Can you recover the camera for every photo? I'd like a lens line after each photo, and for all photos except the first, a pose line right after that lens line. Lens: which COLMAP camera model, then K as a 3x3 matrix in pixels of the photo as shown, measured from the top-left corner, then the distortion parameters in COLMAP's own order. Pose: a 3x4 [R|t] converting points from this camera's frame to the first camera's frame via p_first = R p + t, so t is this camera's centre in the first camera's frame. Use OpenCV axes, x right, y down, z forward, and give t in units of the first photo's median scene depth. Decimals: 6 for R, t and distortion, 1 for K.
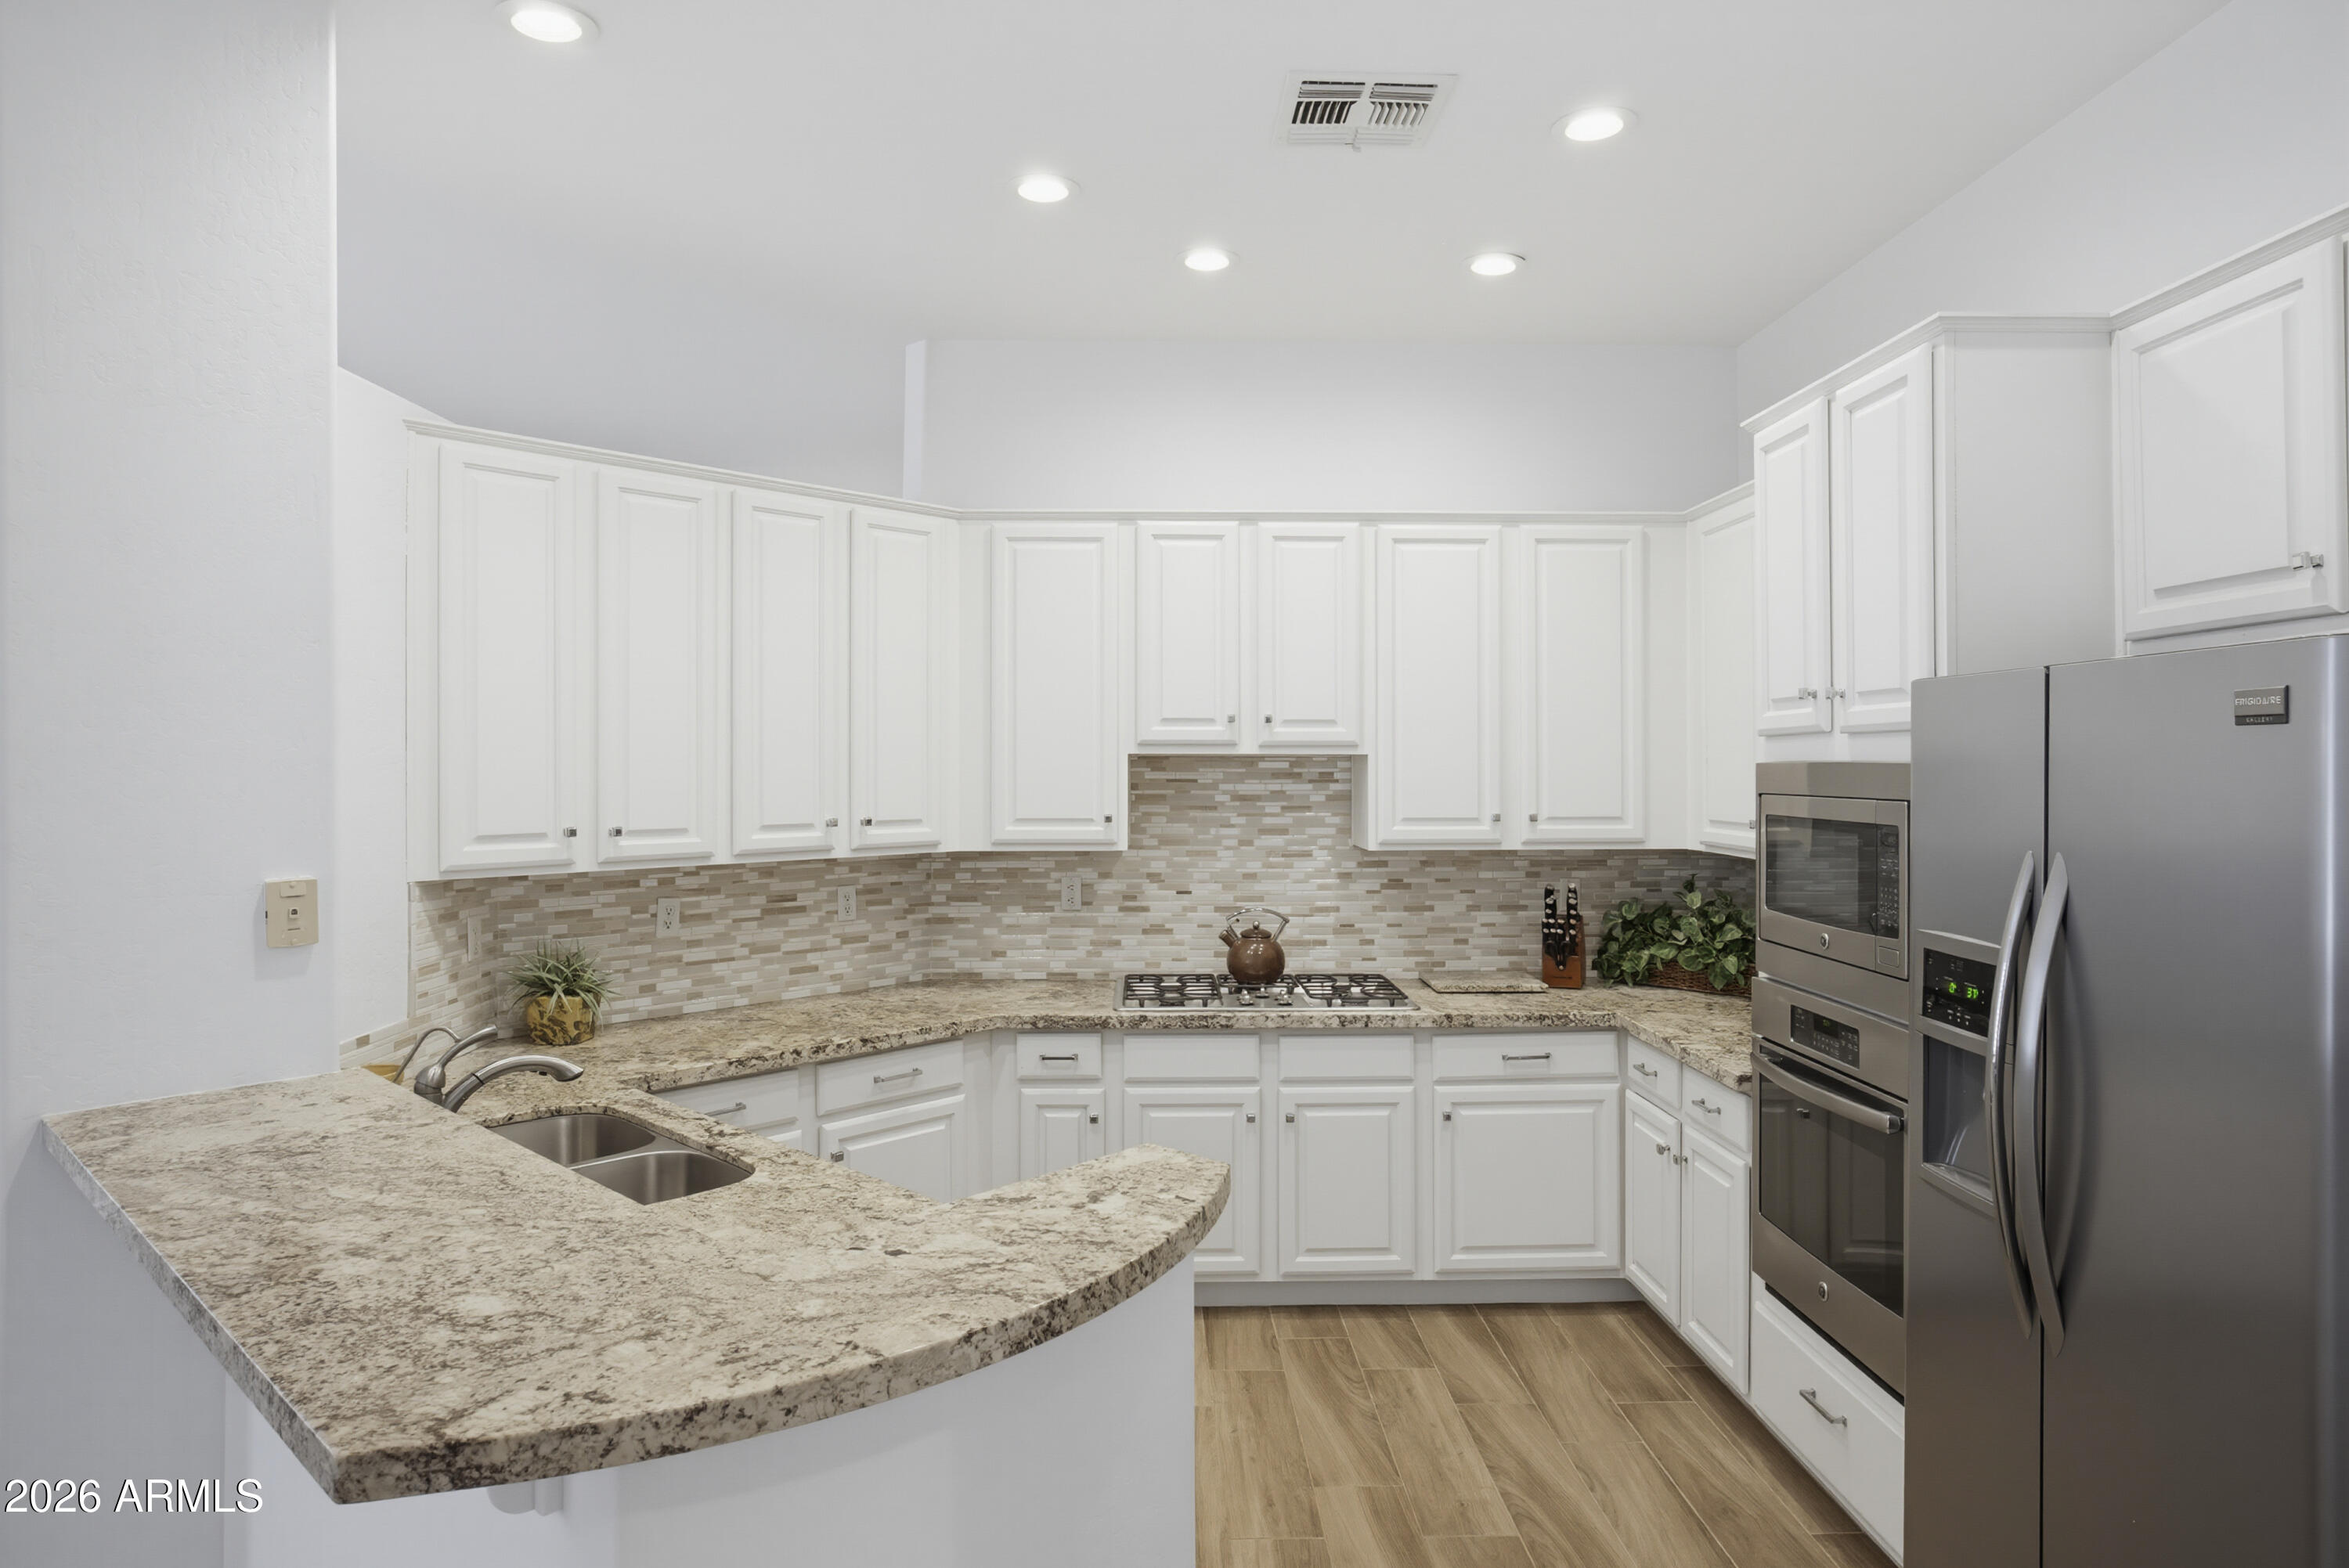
lens RADIAL K [[1388.1, 0, 1174.5], [0, 1388.1, 784.0], [0, 0, 1]] dist [-0.023926, 0.001838]
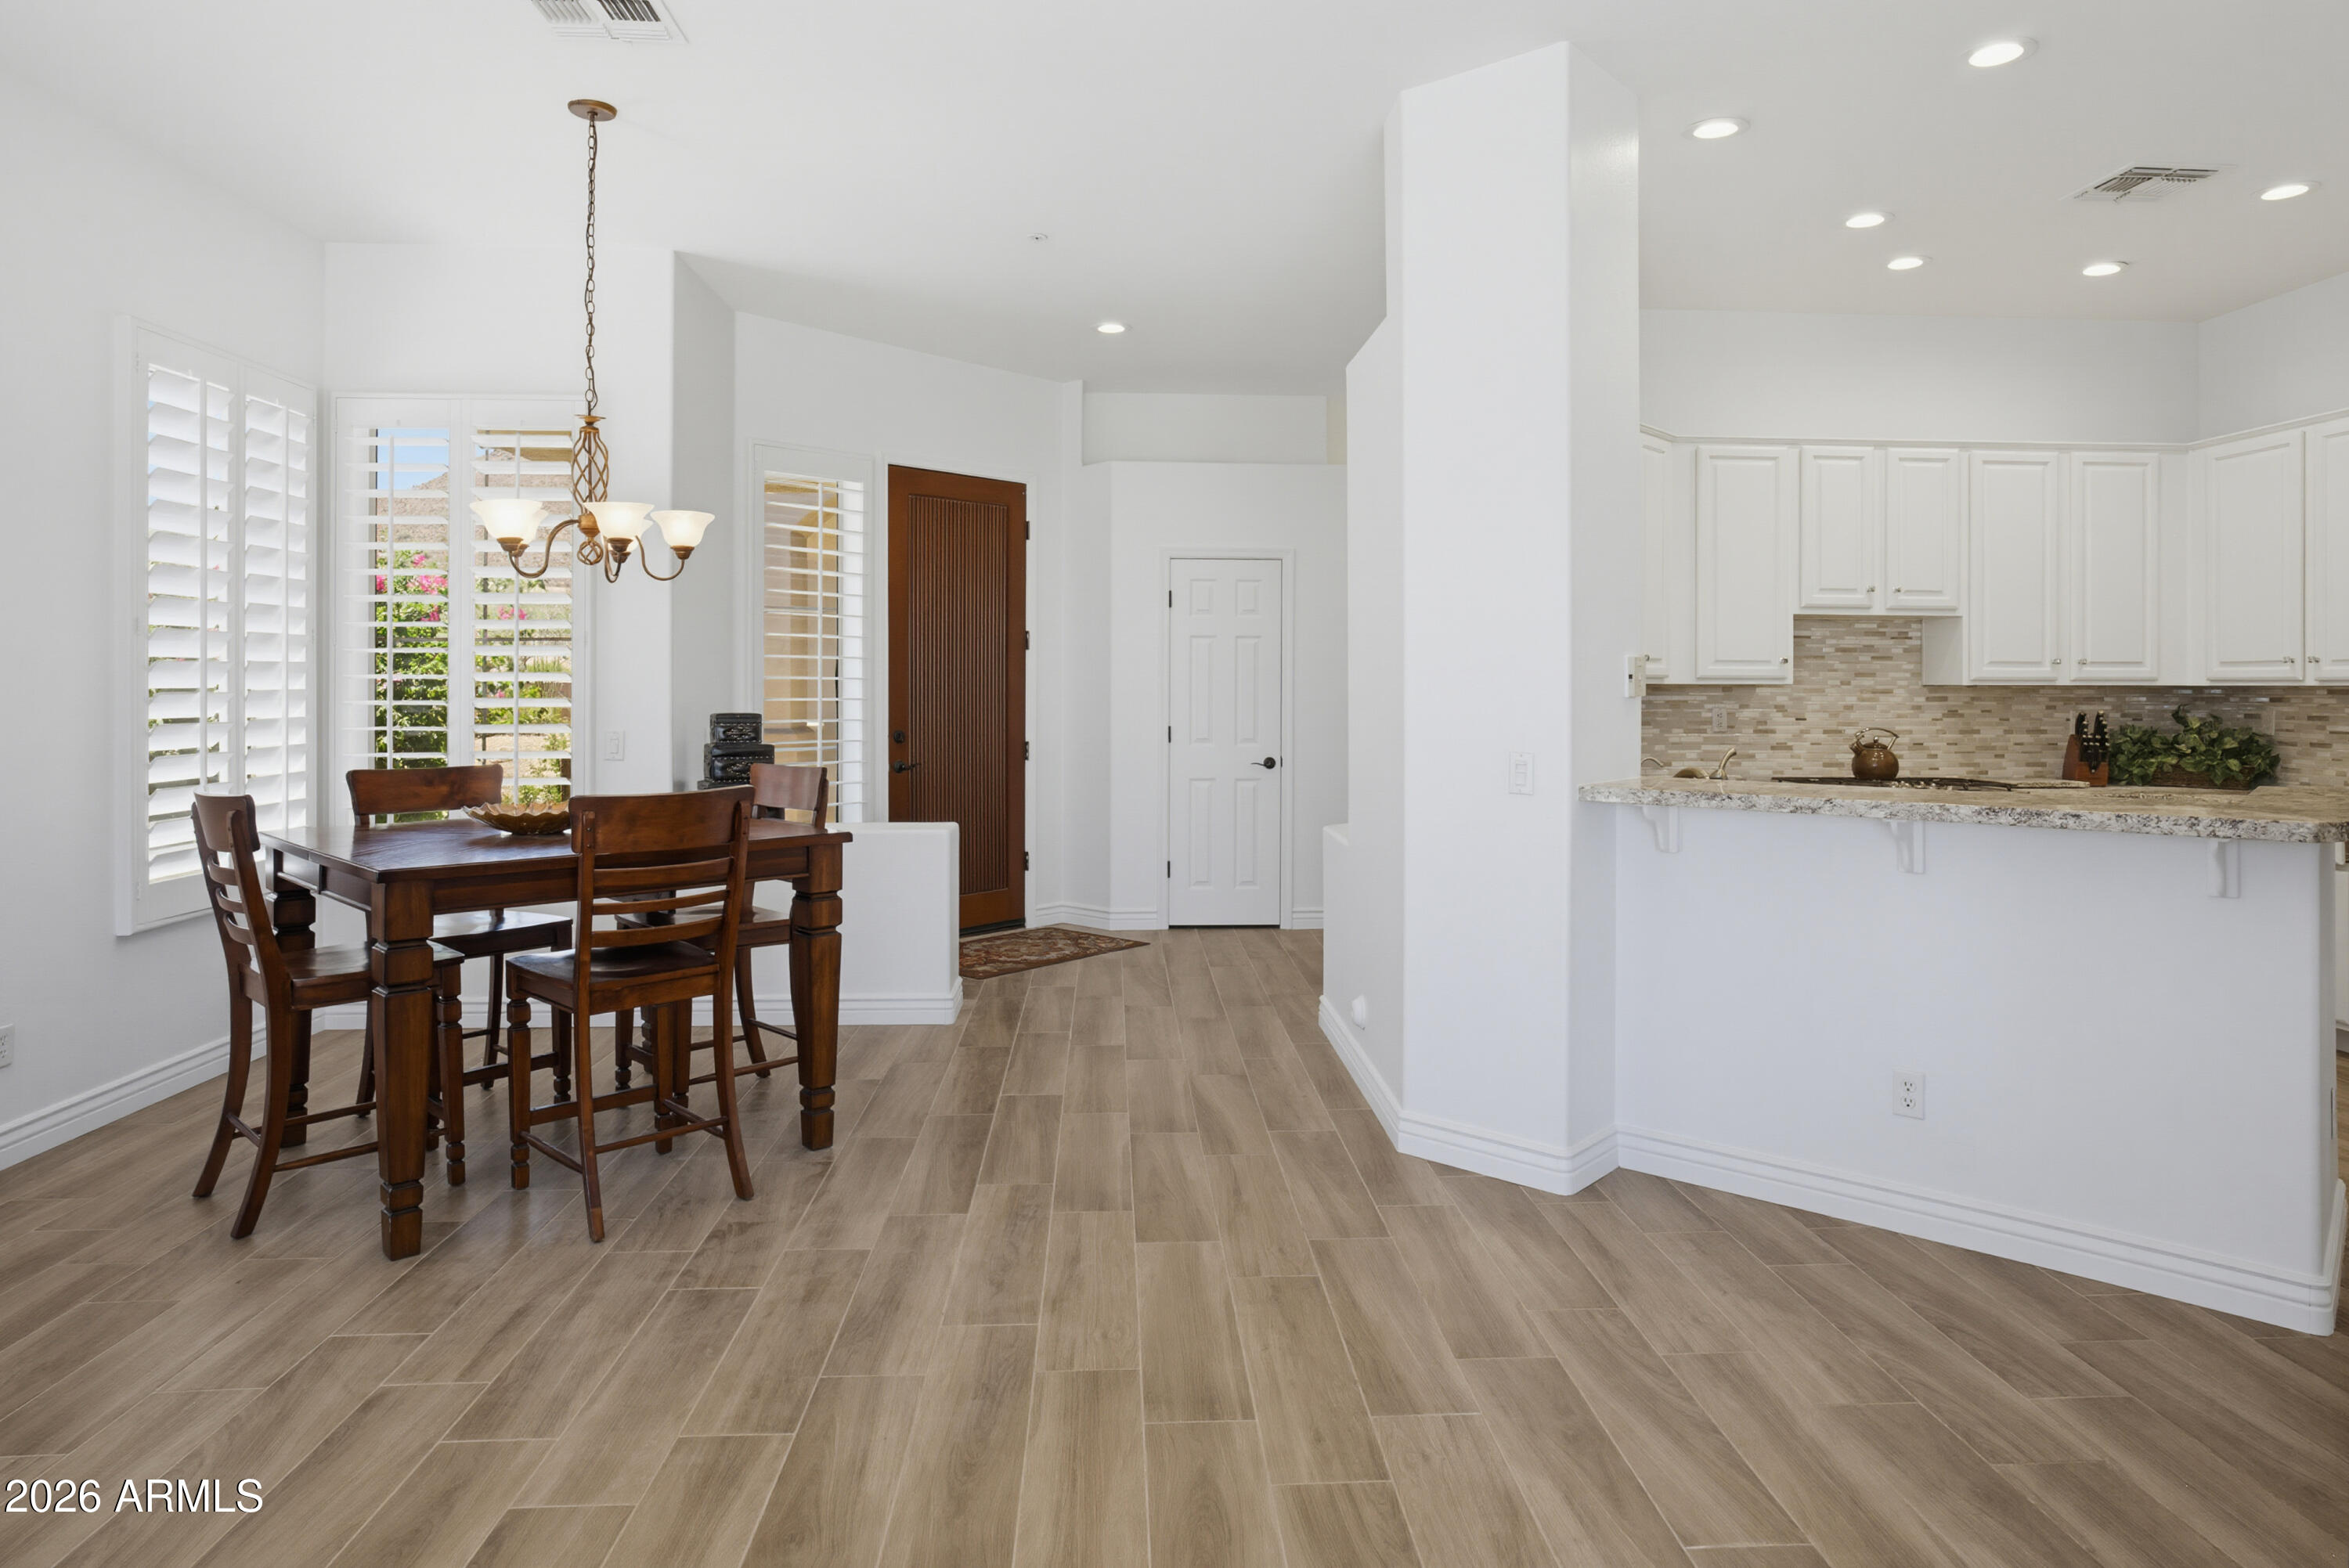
lens RADIAL K [[1368.2, 0, 1168.9], [0, 1368.2, 680.3], [0, 0, 1]] dist [-0.033913, 0.031662]
pose [[0.999341, 0.005940, 0.035803, -0.732987], [-0.005299, 0.999825, -0.017957, 0.074433], [-0.035903, 0.017756, 0.999198, -0.344703]]
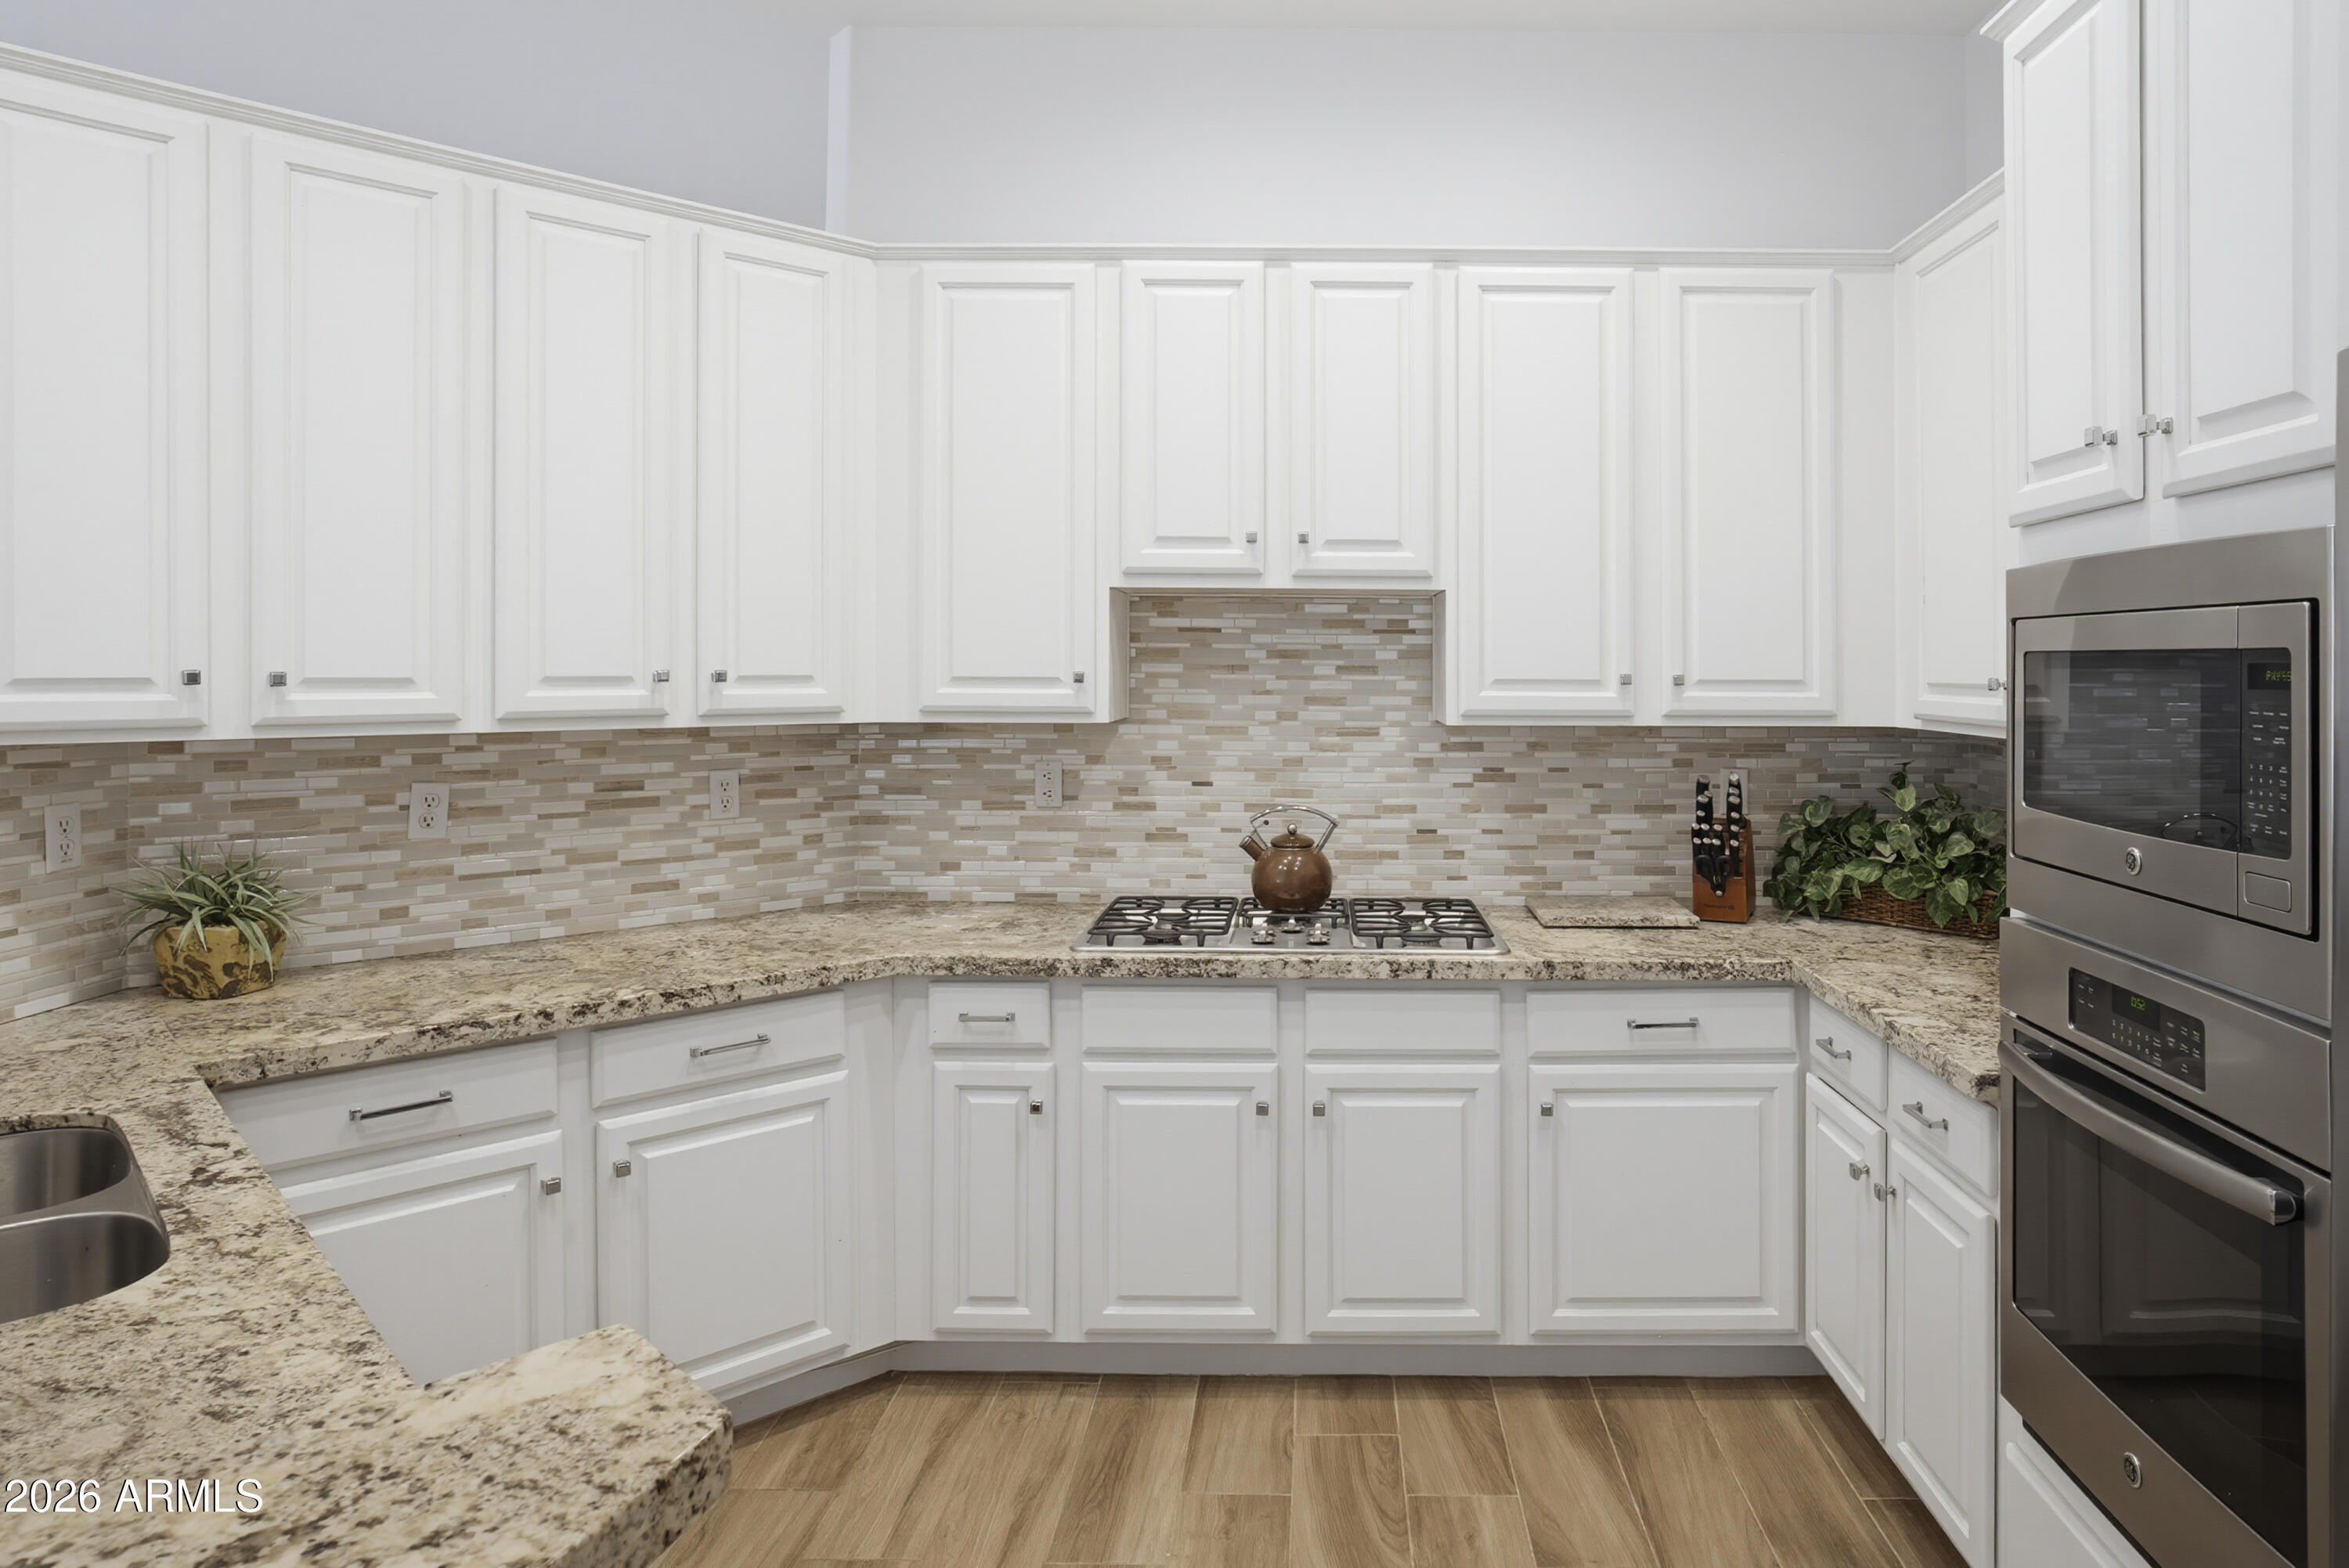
lens RADIAL K [[1448.4, 0, 1349.4], [0, 1448.4, 658.8], [0, 0, 1]] dist [-0.032165, 0.022090]
pose [[0.999945, 0.006783, -0.008011, 0.099250], [-0.006928, 0.999811, -0.018170, 0.028515], [0.007886, 0.018225, 0.999803, 0.266918]]
